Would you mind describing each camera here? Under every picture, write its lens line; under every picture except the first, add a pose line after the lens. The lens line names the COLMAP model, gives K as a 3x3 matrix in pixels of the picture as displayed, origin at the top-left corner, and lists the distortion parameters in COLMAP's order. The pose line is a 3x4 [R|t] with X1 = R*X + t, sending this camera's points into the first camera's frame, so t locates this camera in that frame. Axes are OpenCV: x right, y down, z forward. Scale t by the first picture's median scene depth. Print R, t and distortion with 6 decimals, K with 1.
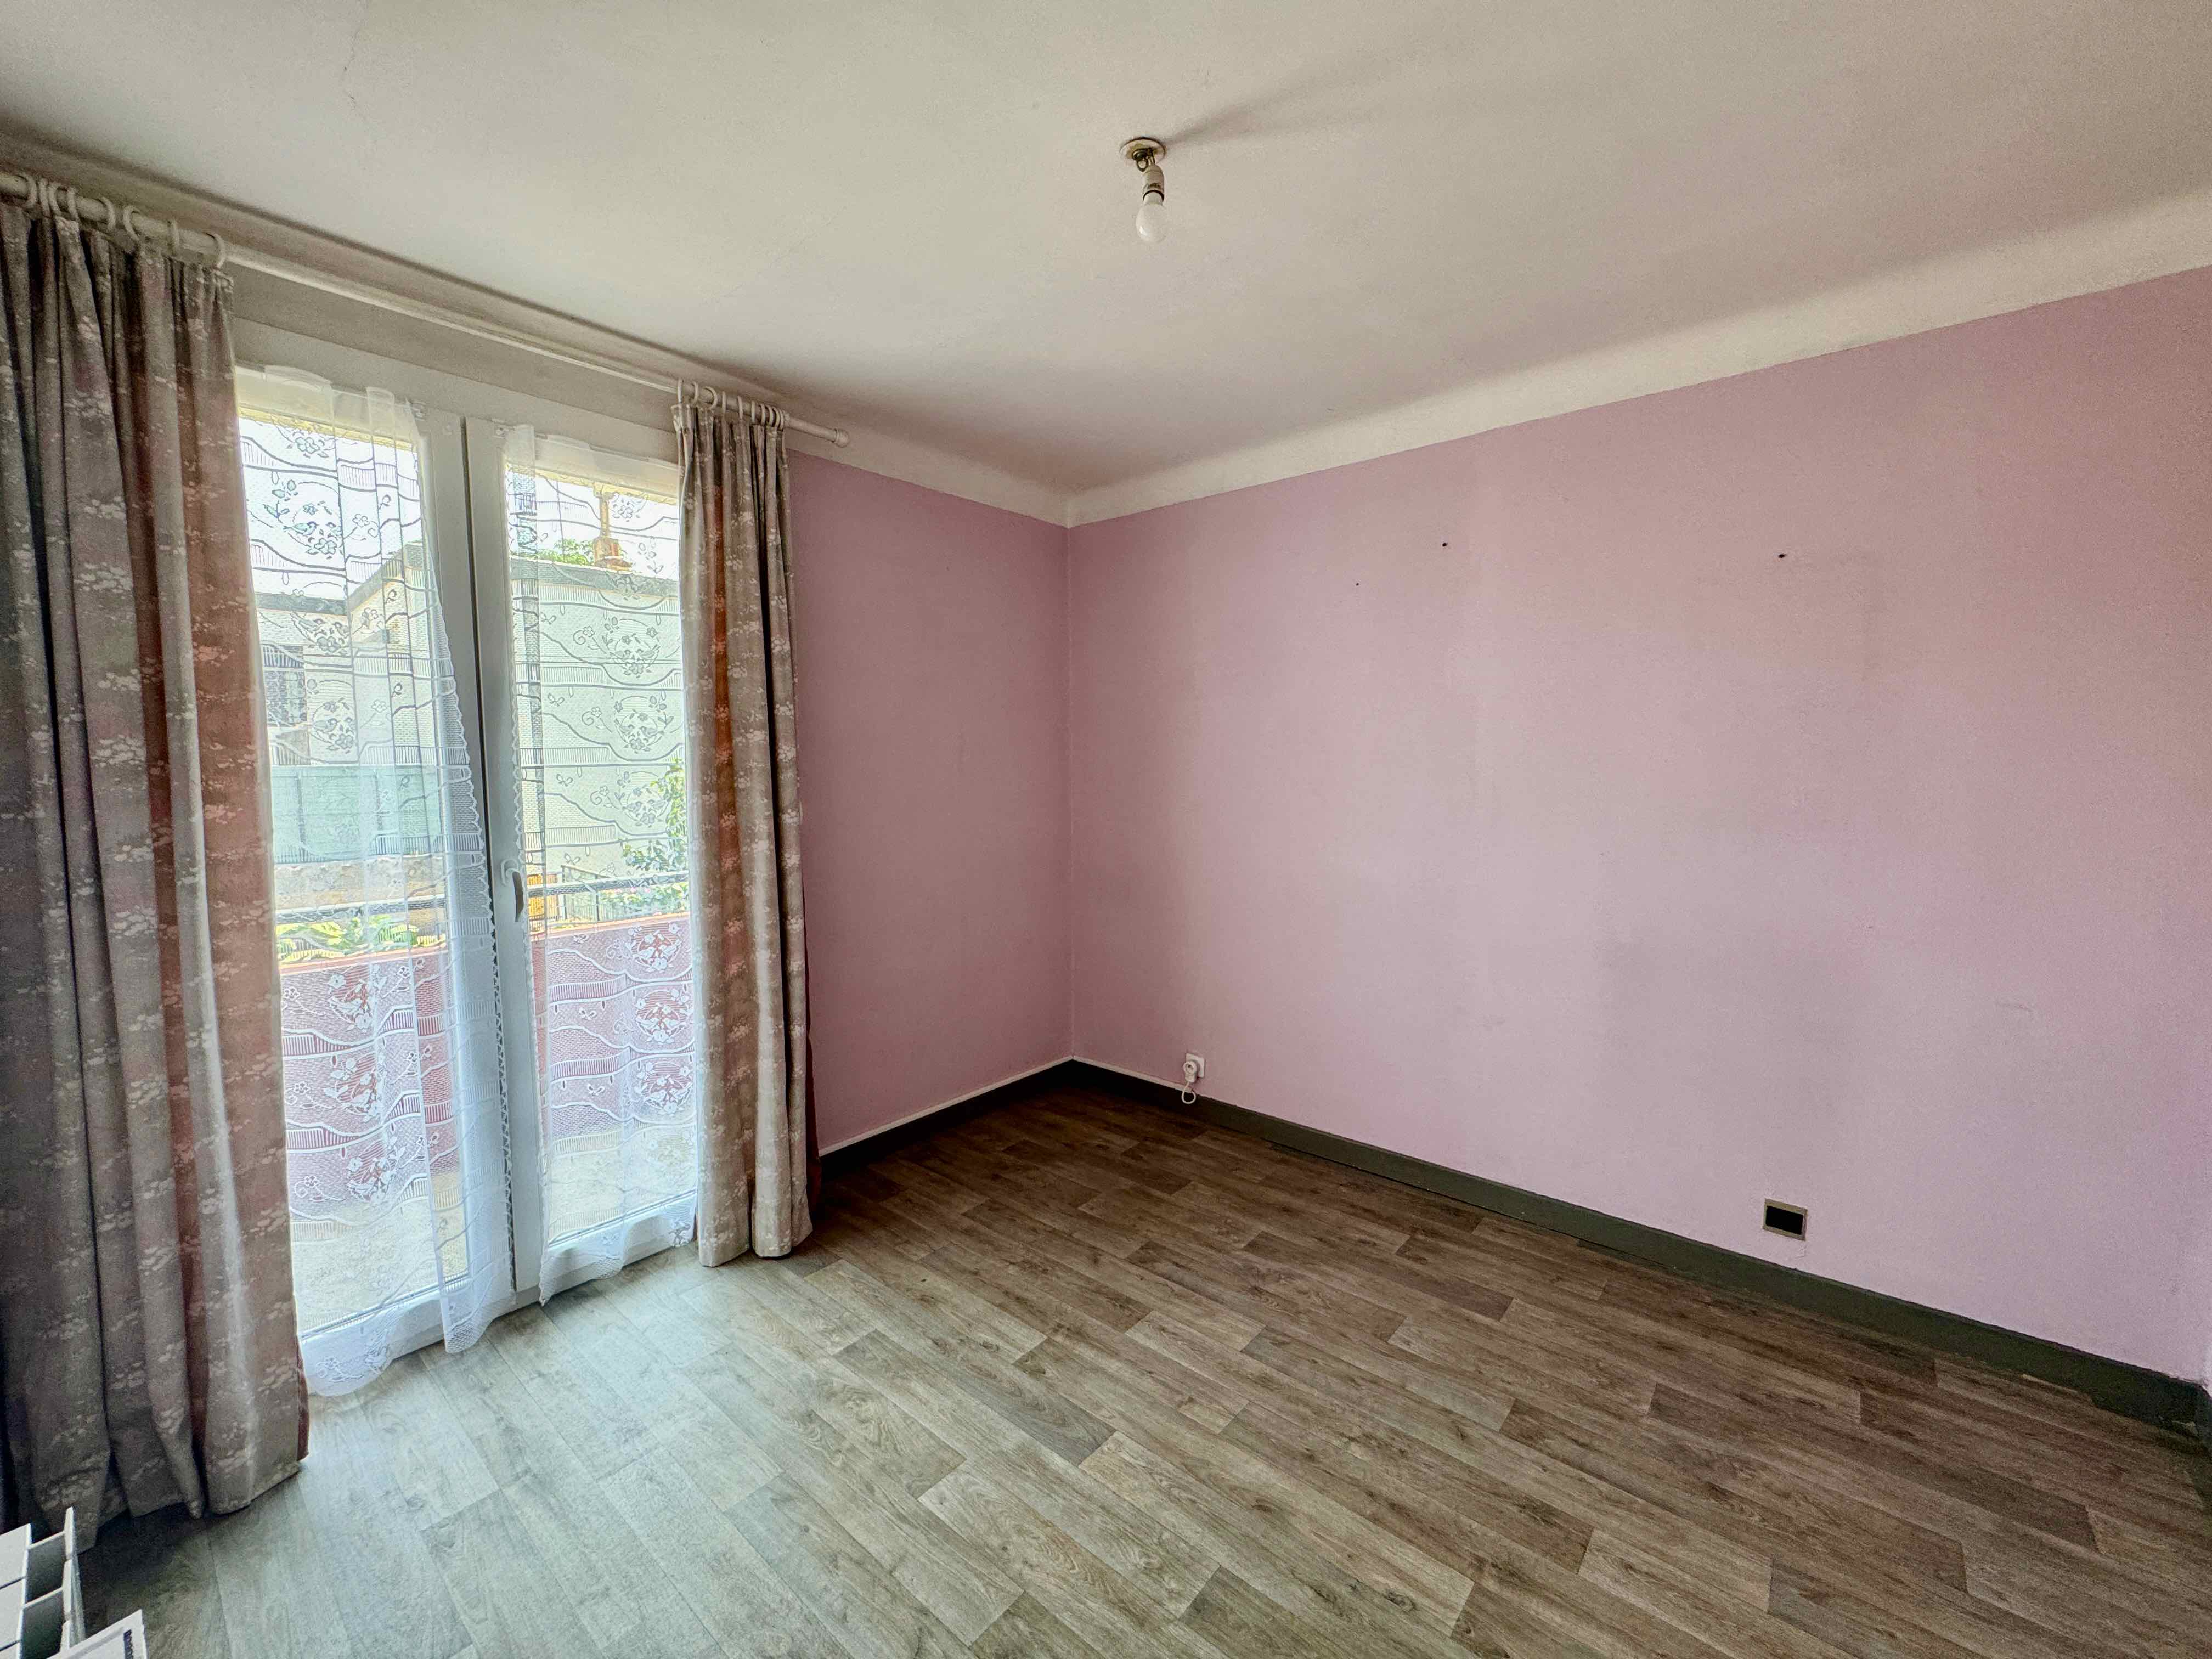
lens RADIAL K [[889.6, 0, 1102.9], [0, 889.6, 826.4], [0, 0, 1]] dist [0.001627, 0.000026]
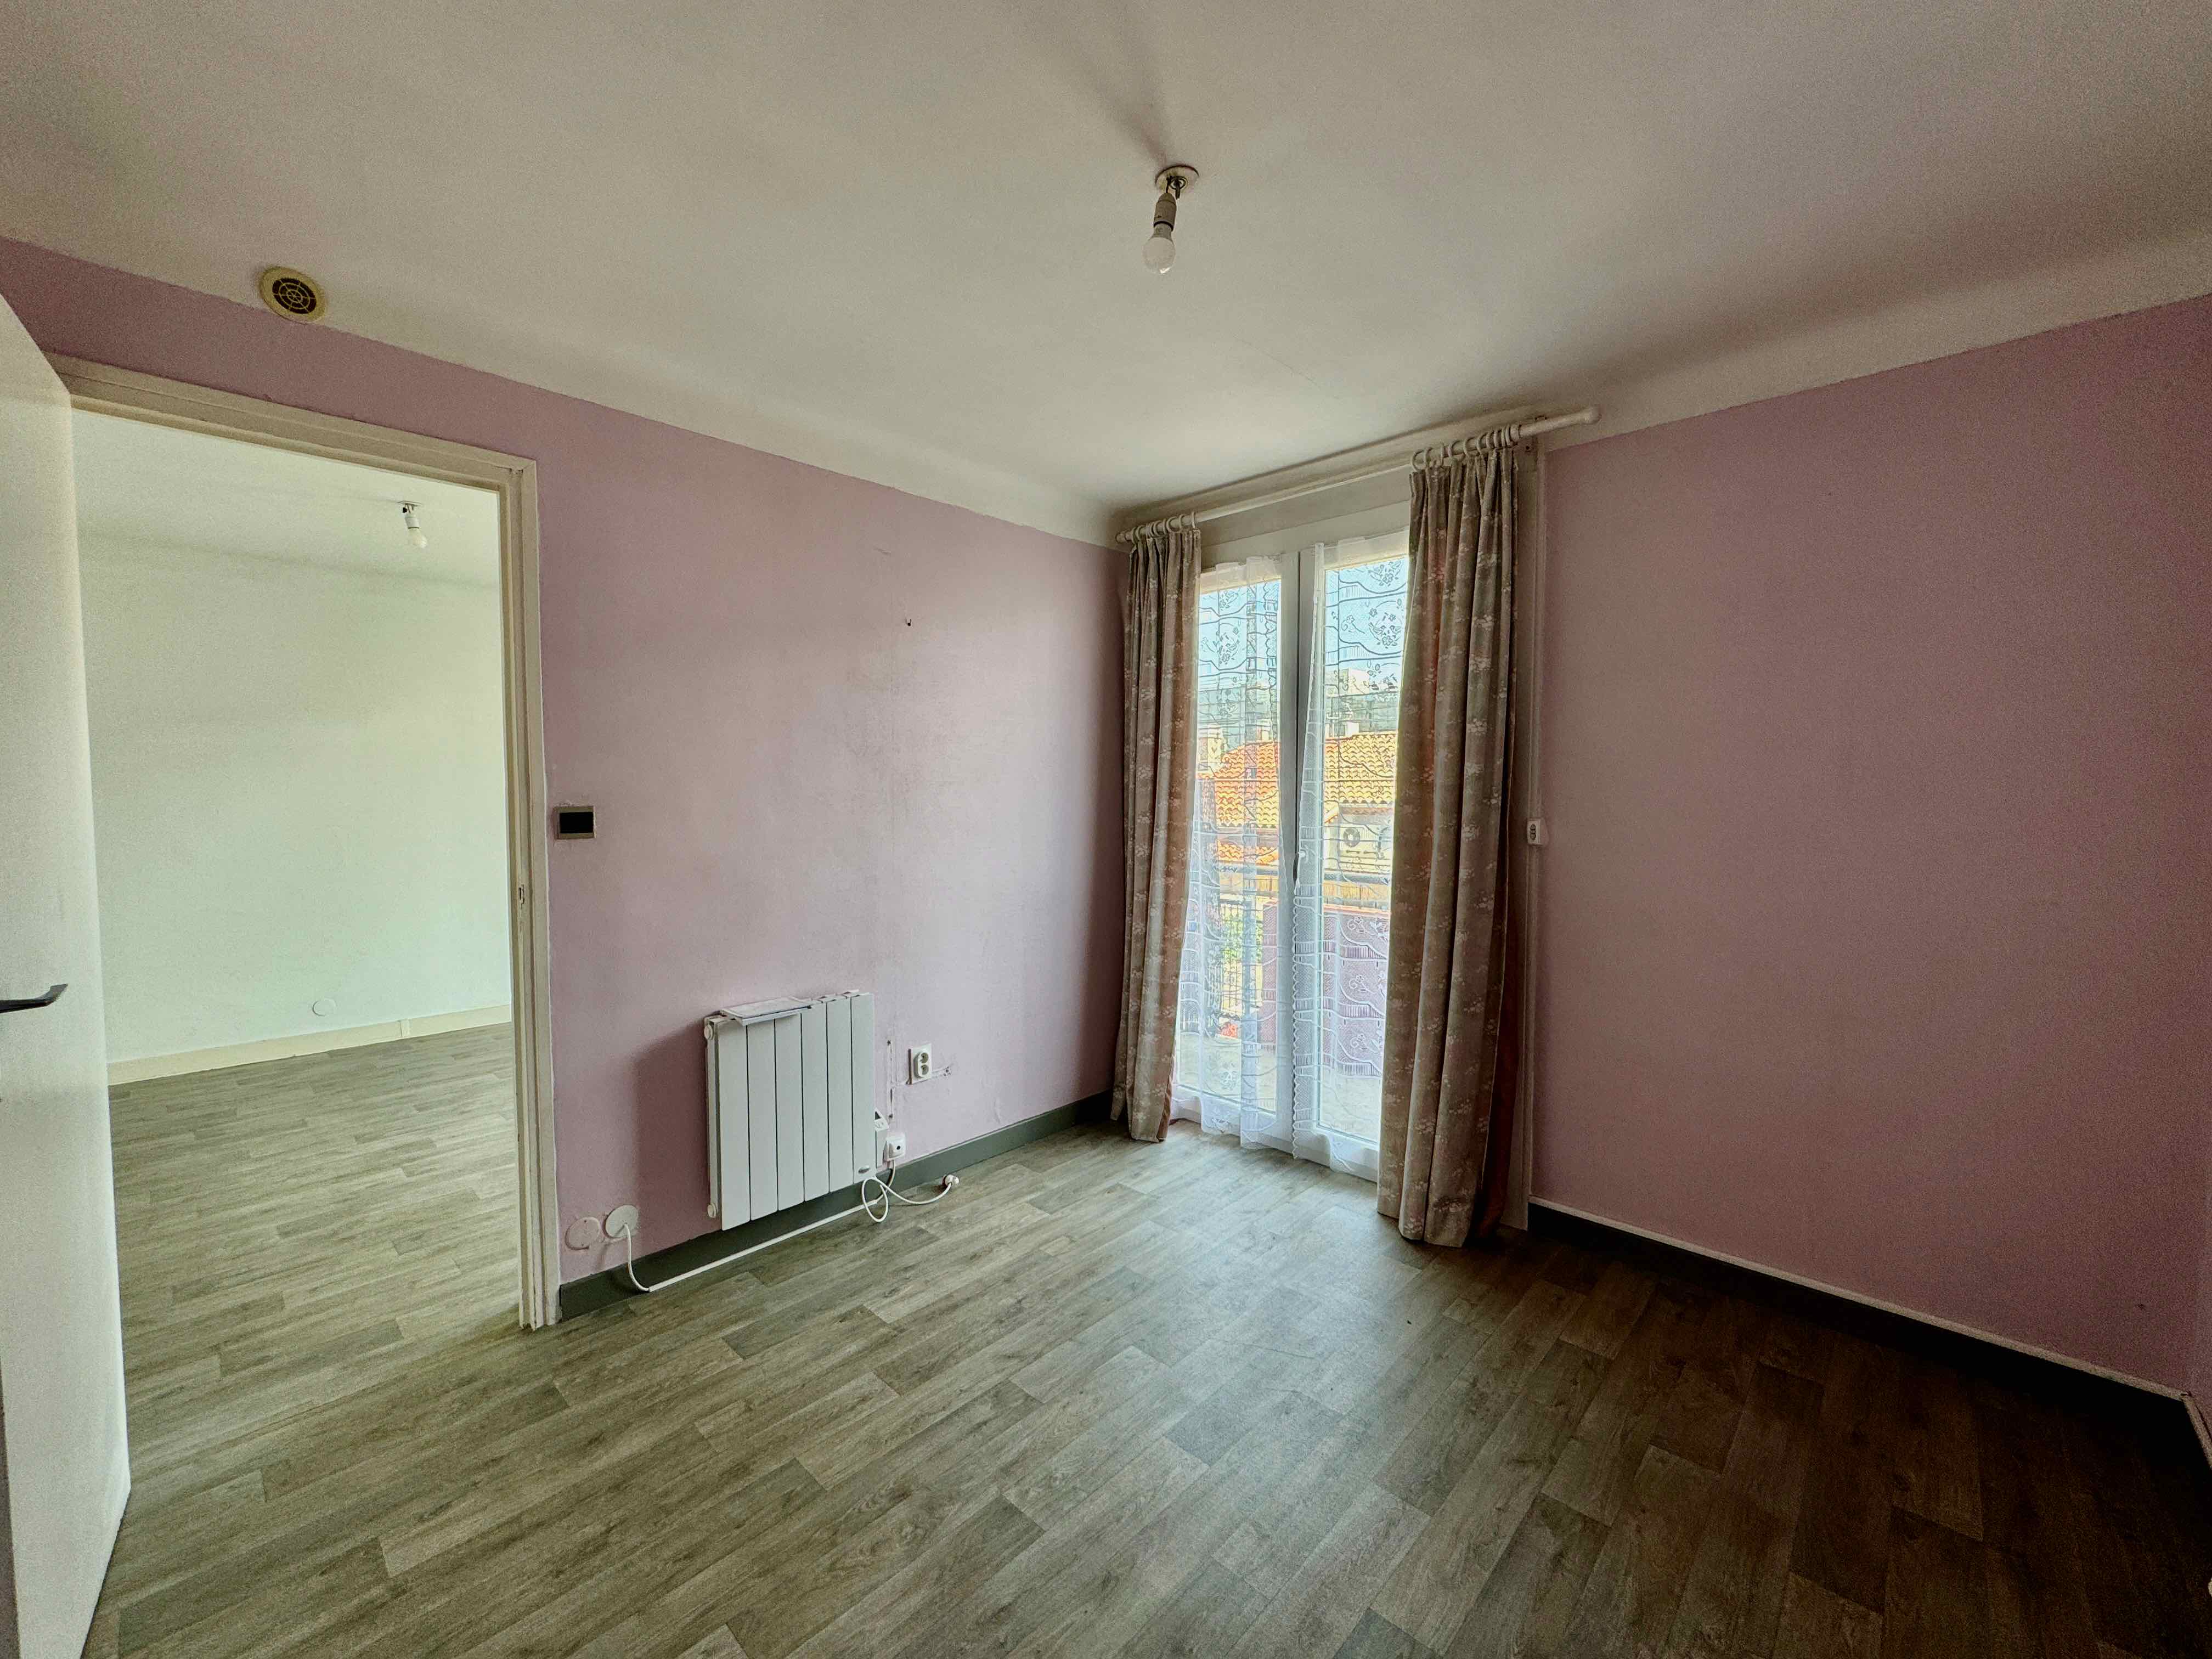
lens RADIAL K [[889.6, 0, 1102.9], [0, 889.6, 826.4], [0, 0, 1]] dist [0.001627, 0.000026]
pose [[-0.051866, 0.053237, -0.997234, 0.958263], [-0.075226, 0.995533, 0.057059, -0.061366], [0.995817, 0.077977, -0.047630, 0.882595]]
